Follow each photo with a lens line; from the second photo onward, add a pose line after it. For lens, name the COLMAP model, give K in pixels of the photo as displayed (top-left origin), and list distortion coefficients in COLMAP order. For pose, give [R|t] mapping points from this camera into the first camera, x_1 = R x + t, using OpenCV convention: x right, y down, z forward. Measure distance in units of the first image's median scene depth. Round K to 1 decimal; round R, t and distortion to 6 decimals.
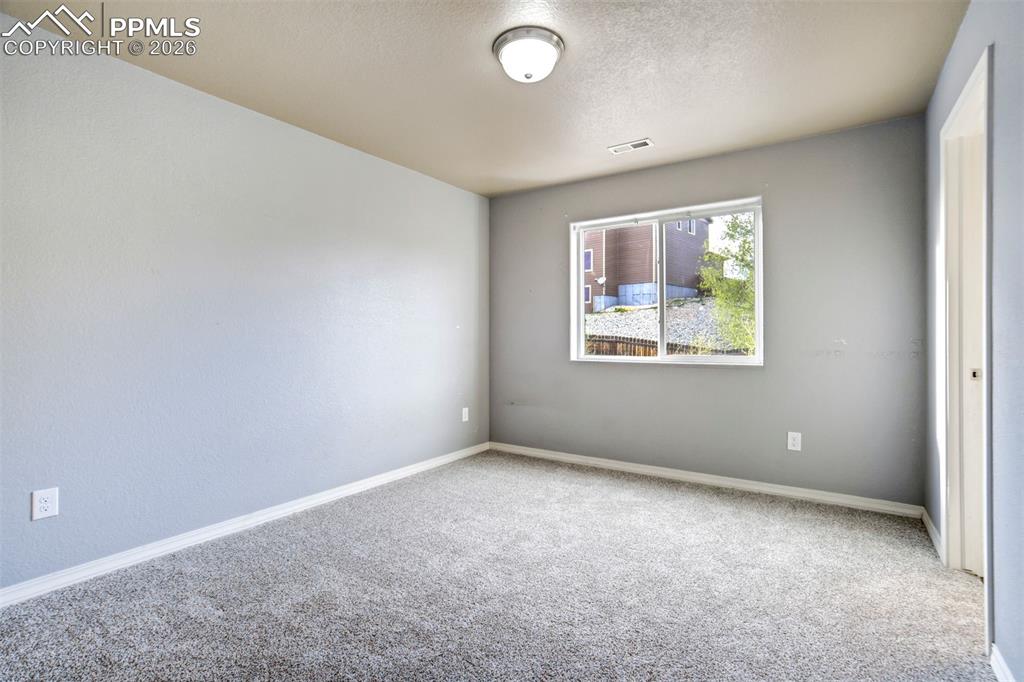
lens RADIAL K [[479.7, 0, 513.2], [0, 479.7, 338.1], [0, 0, 1]] dist [-0.041909, 0.022246]
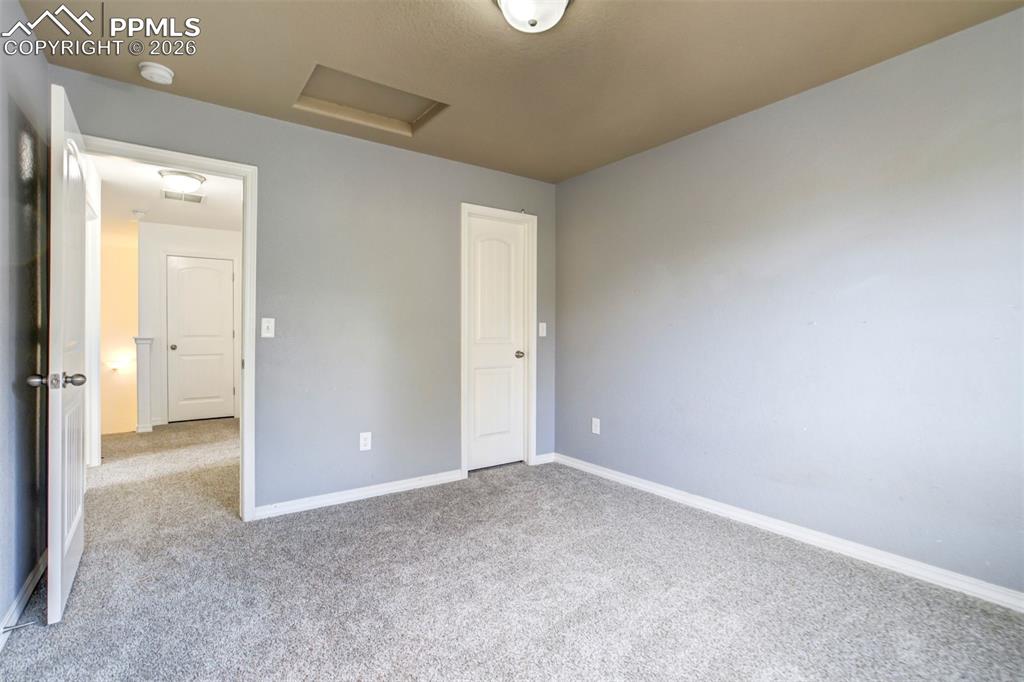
lens RADIAL K [[501.1, 0, 514.5], [0, 501.1, 343.7], [0, 0, 1]] dist [-0.033072, 0.022797]
pose [[-0.354707, 0.017035, -0.934822, 0.846139], [-0.003412, 0.999804, 0.019514, -0.007658], [0.934971, 0.010111, -0.354579, 1.256149]]
